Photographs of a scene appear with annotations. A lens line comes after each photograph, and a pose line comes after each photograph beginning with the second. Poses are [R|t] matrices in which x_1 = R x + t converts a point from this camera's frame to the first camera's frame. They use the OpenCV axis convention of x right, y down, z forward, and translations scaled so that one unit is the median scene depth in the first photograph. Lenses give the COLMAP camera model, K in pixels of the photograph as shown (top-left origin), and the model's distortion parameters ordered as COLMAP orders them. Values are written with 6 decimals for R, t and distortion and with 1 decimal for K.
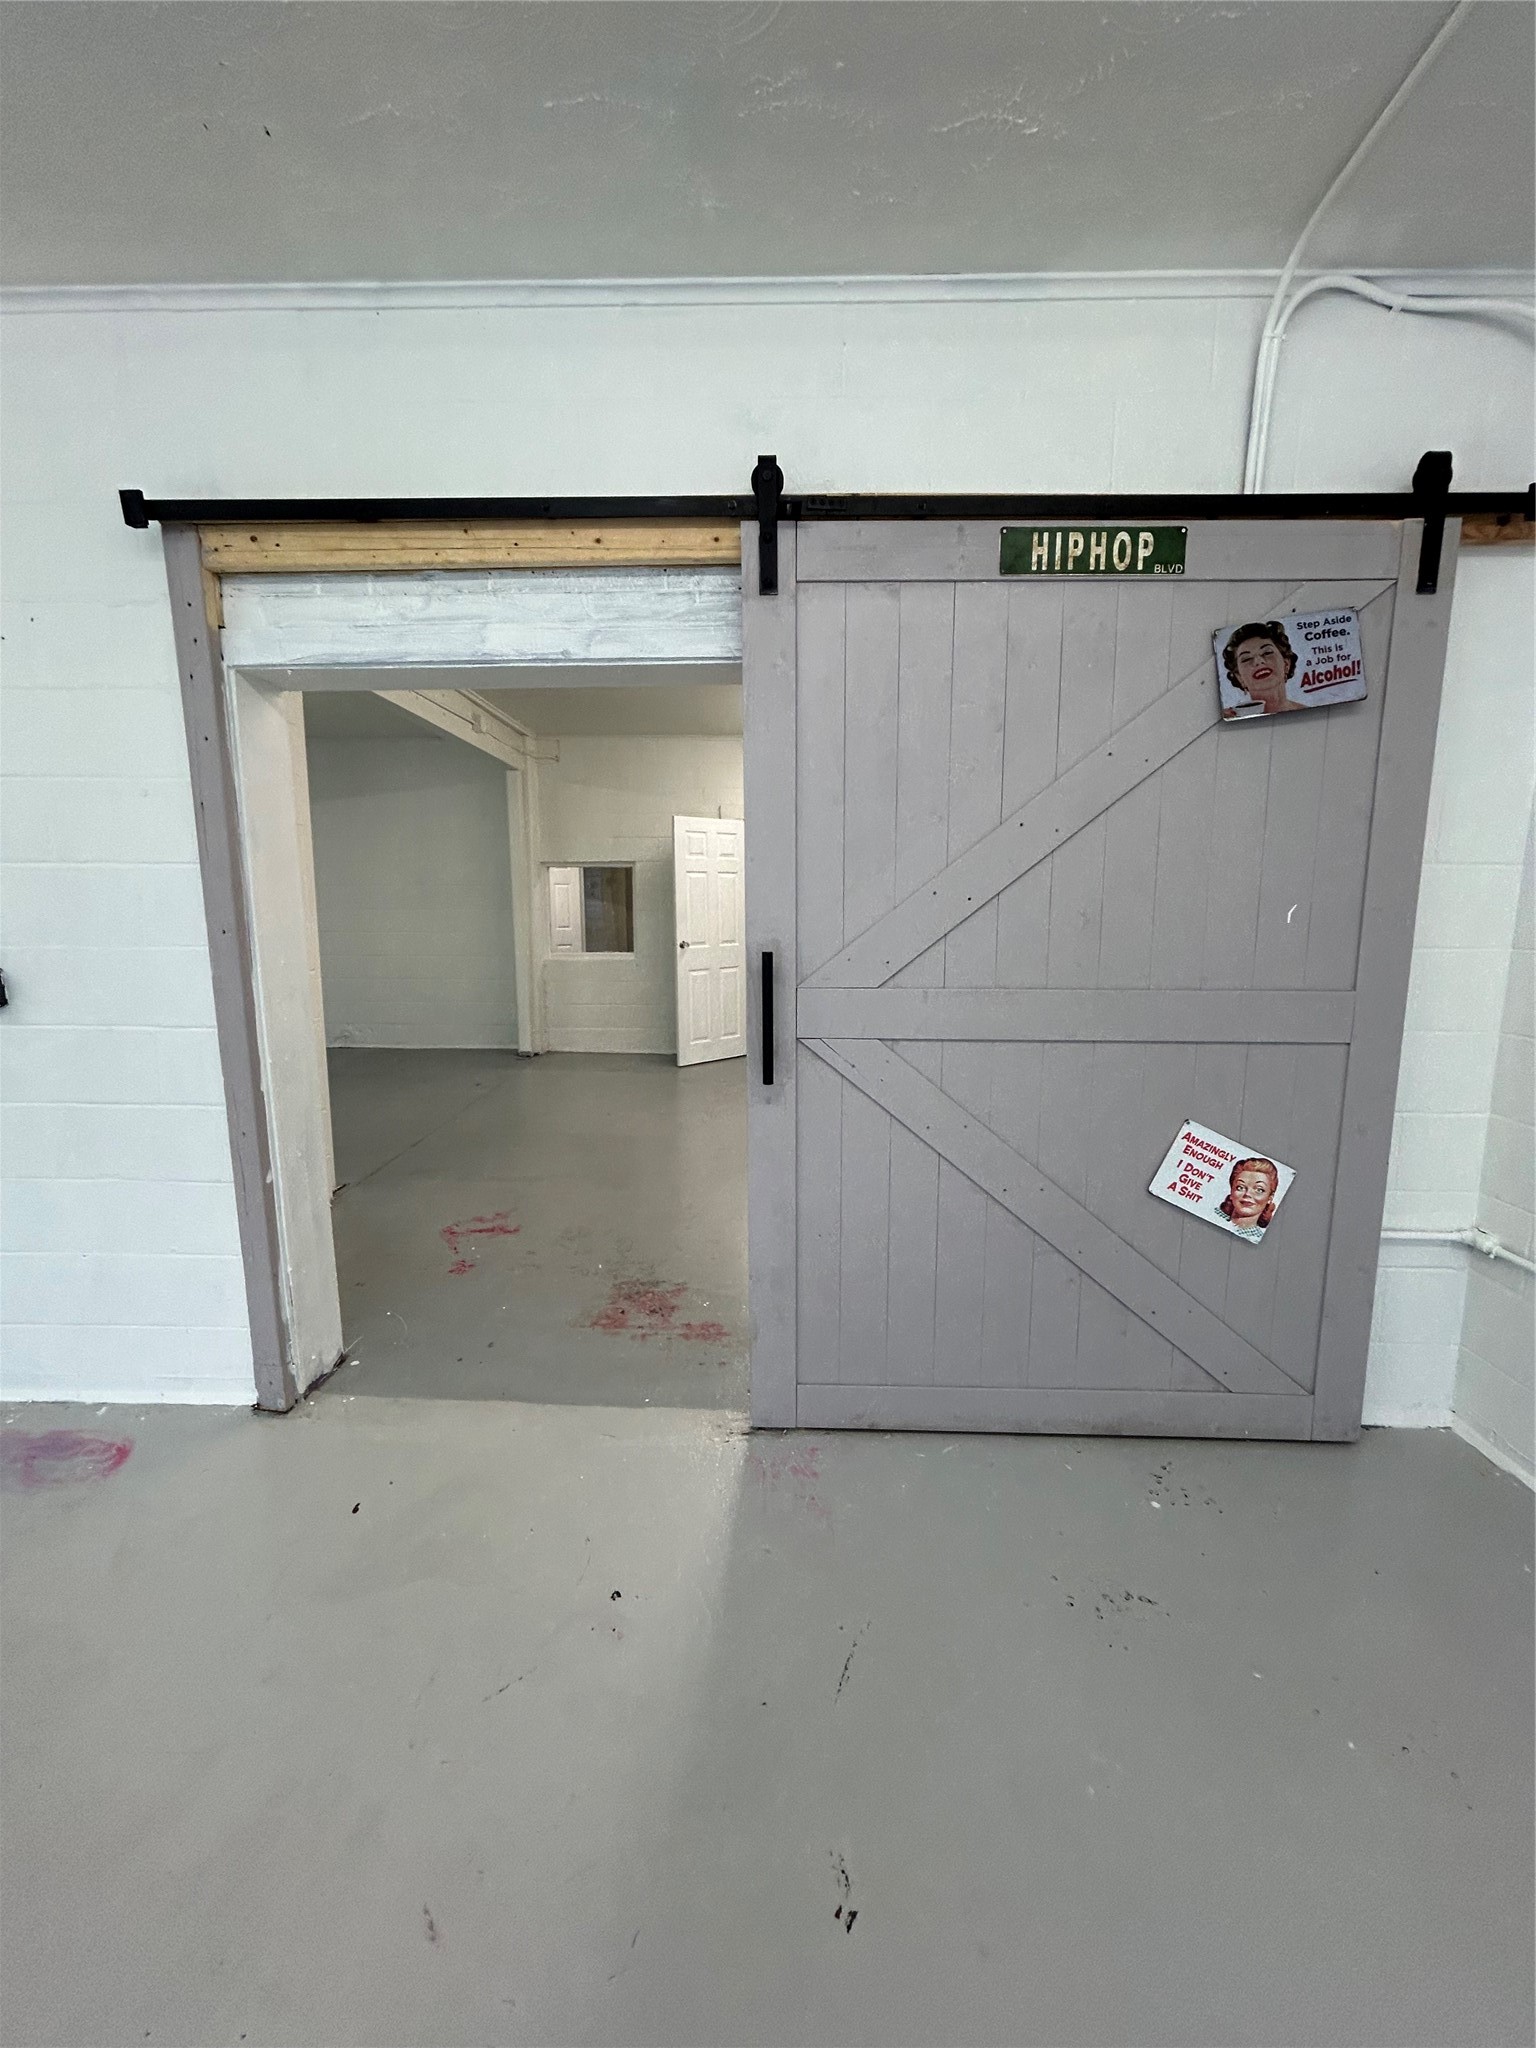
lens RADIAL K [[838.7, 0, 768.0], [0, 838.7, 1024.0], [0, 0, 1]] dist [0.007549, 0.000024]
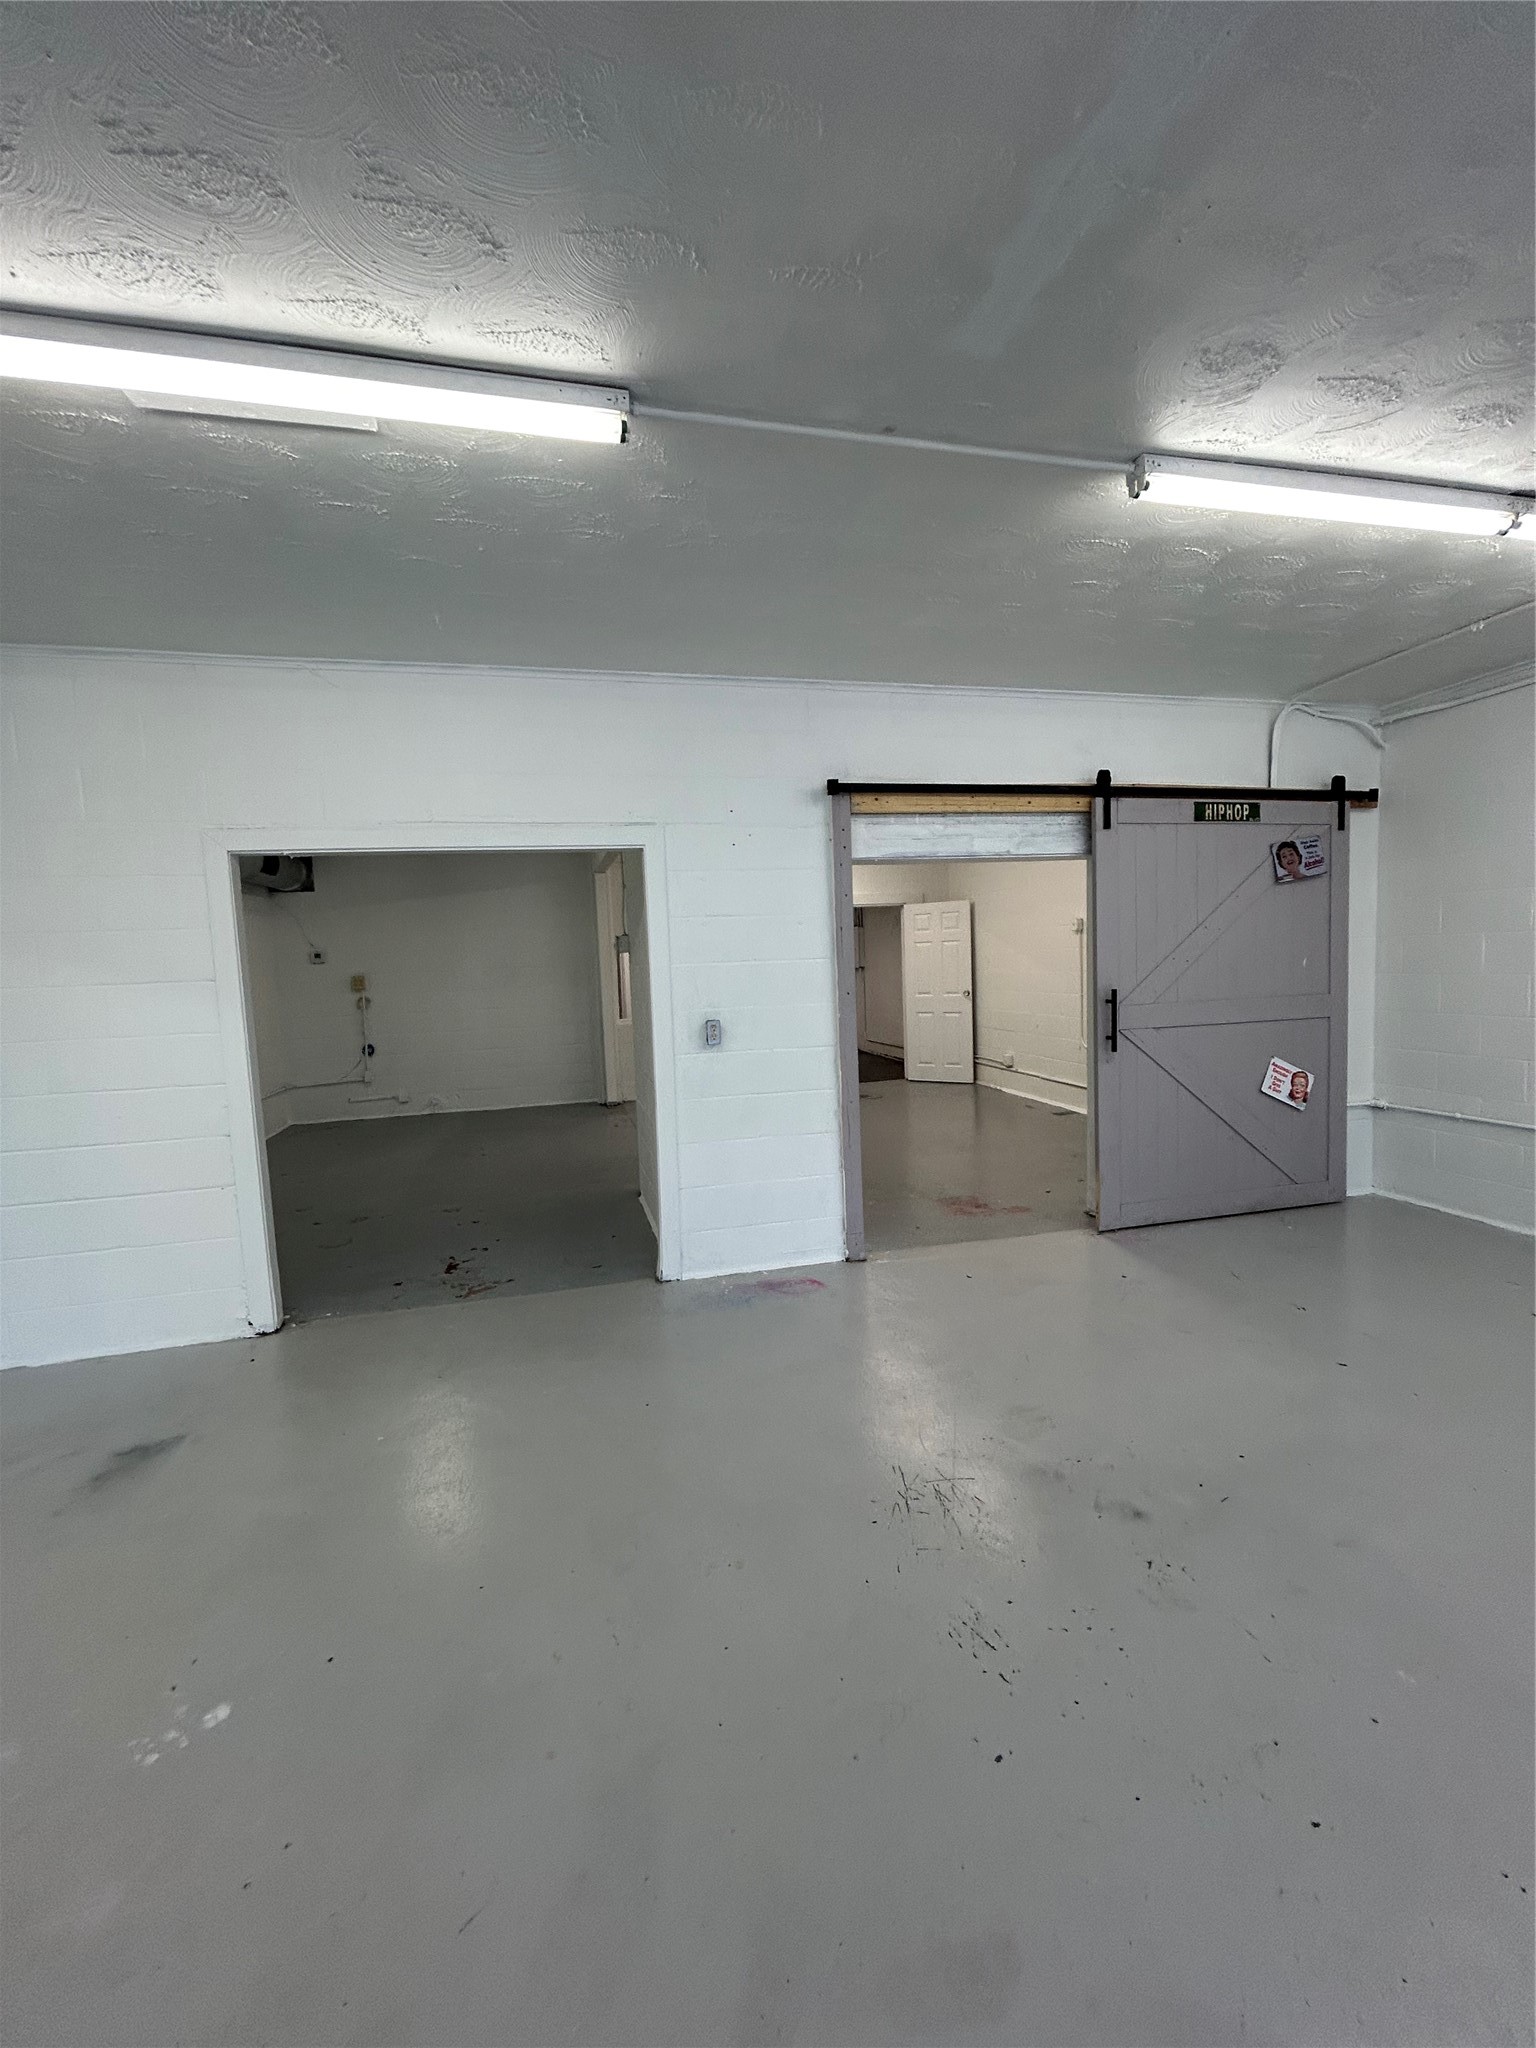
lens RADIAL K [[838.7, 0, 768.0], [0, 838.7, 1024.0], [0, 0, 1]] dist [0.007549, 0.000024]
pose [[0.962943, -0.058593, 0.263262, -1.383644], [0.079096, 0.994548, -0.067962, 0.076893], [-0.257844, 0.086266, 0.962328, -0.806445]]
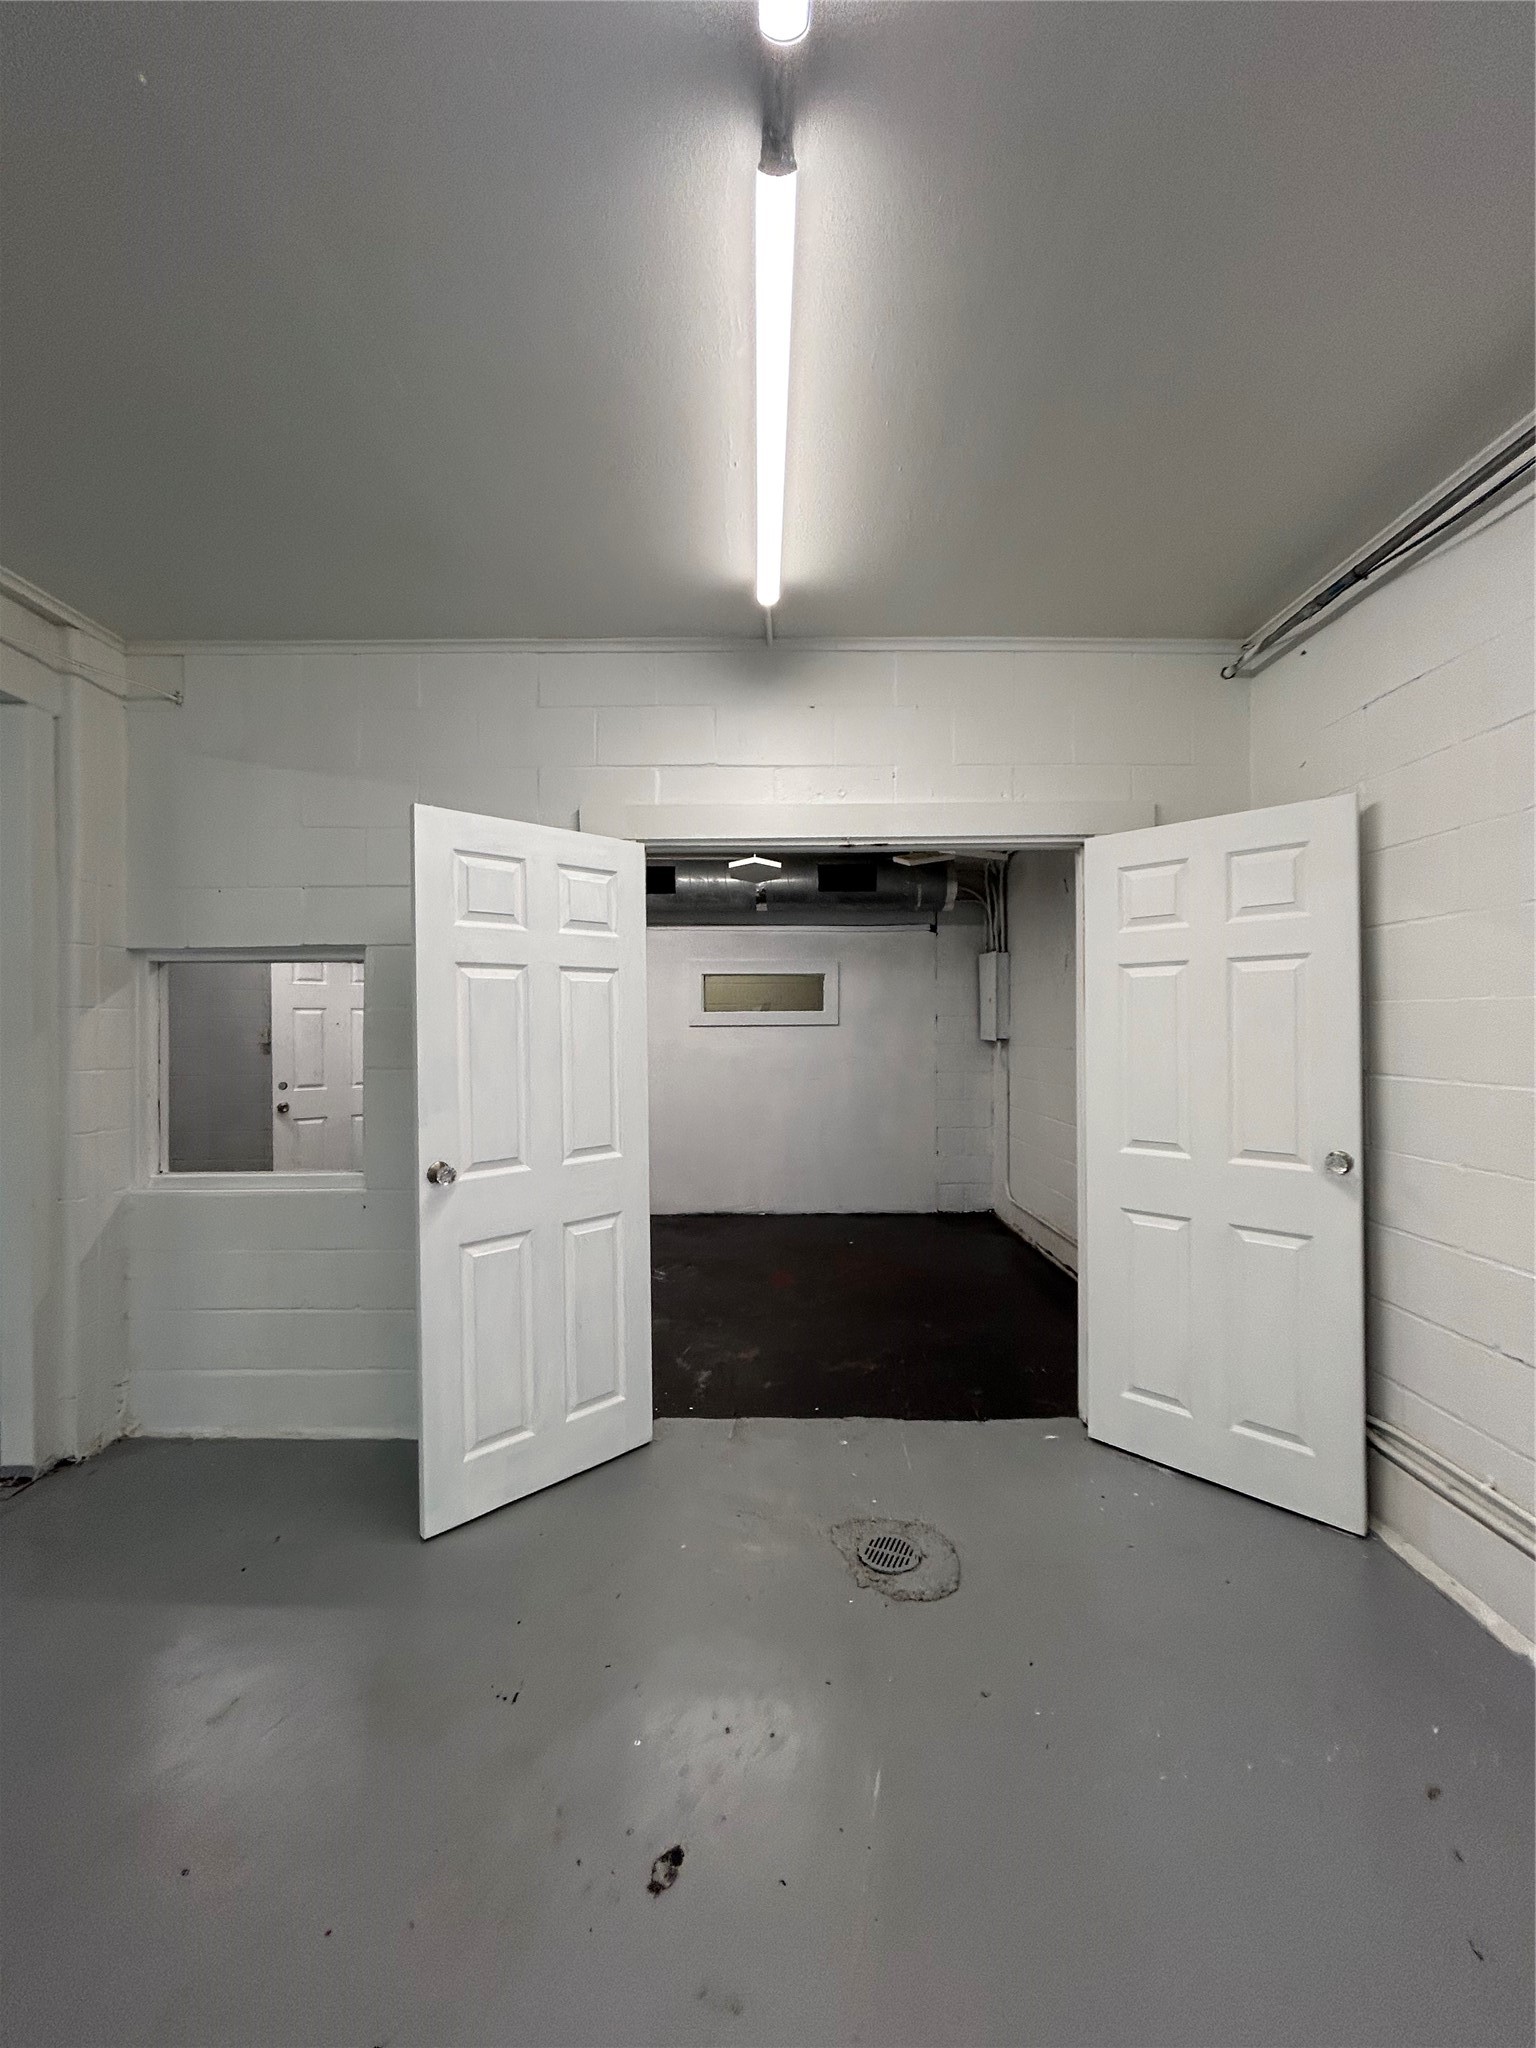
lens RADIAL K [[838.7, 0, 768.0], [0, 838.7, 1024.0], [0, 0, 1]] dist [0.007549, 0.000024]
pose [[0.999321, -0.007563, 0.036072, 0.070293], [0.012679, 0.989526, -0.143794, -0.351533], [-0.034606, 0.144154, 0.988950, 2.193758]]
